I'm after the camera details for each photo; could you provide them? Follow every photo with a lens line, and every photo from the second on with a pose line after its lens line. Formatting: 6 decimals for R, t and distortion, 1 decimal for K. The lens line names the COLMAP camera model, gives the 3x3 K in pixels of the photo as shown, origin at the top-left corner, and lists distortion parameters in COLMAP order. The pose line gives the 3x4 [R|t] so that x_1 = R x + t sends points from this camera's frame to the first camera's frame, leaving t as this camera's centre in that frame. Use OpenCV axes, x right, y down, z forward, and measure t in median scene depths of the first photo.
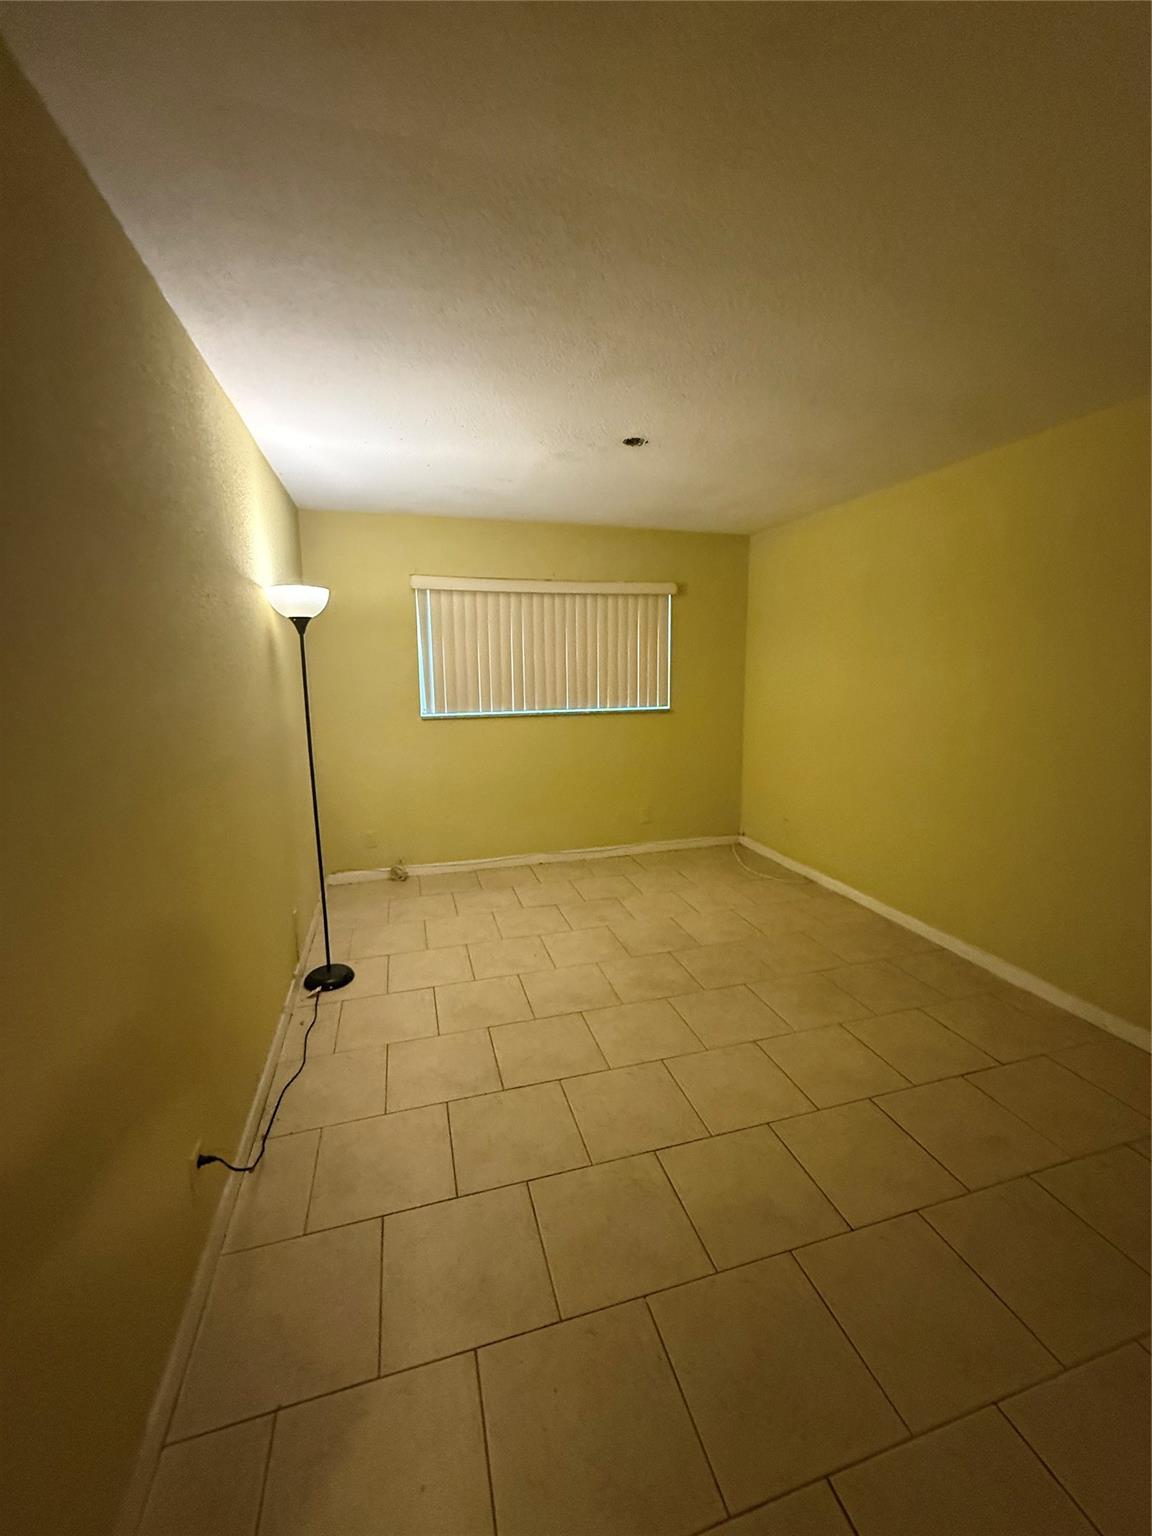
lens RADIAL K [[610.3, 0, 576.0], [0, 610.3, 768.0], [0, 0, 1]] dist [-0.000767, 0.000131]
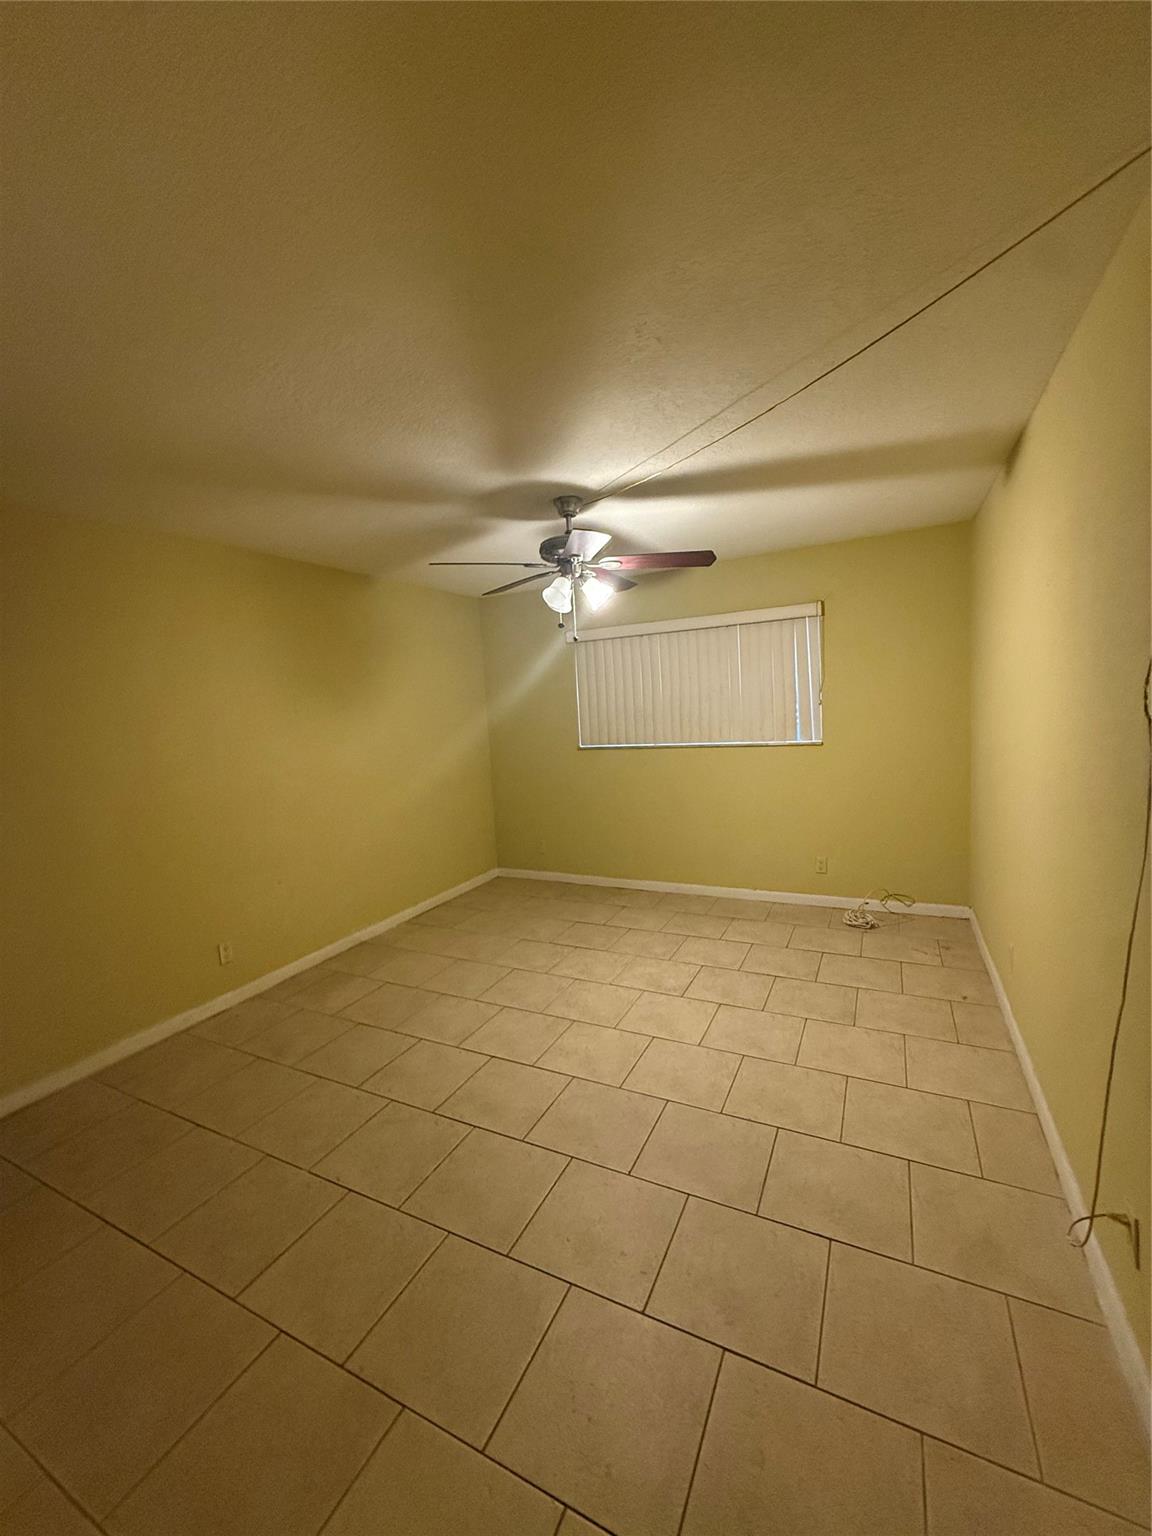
lens RADIAL K [[593.2, 0, 576.0], [0, 593.2, 768.0], [0, 0, 1]] dist [-0.044530, 0.000086]
pose [[0.734633, 0.041996, -0.677164, 0.397675], [-0.067655, 0.997642, -0.011526, -0.021194], [0.675083, 0.054281, 0.735742, 0.111385]]
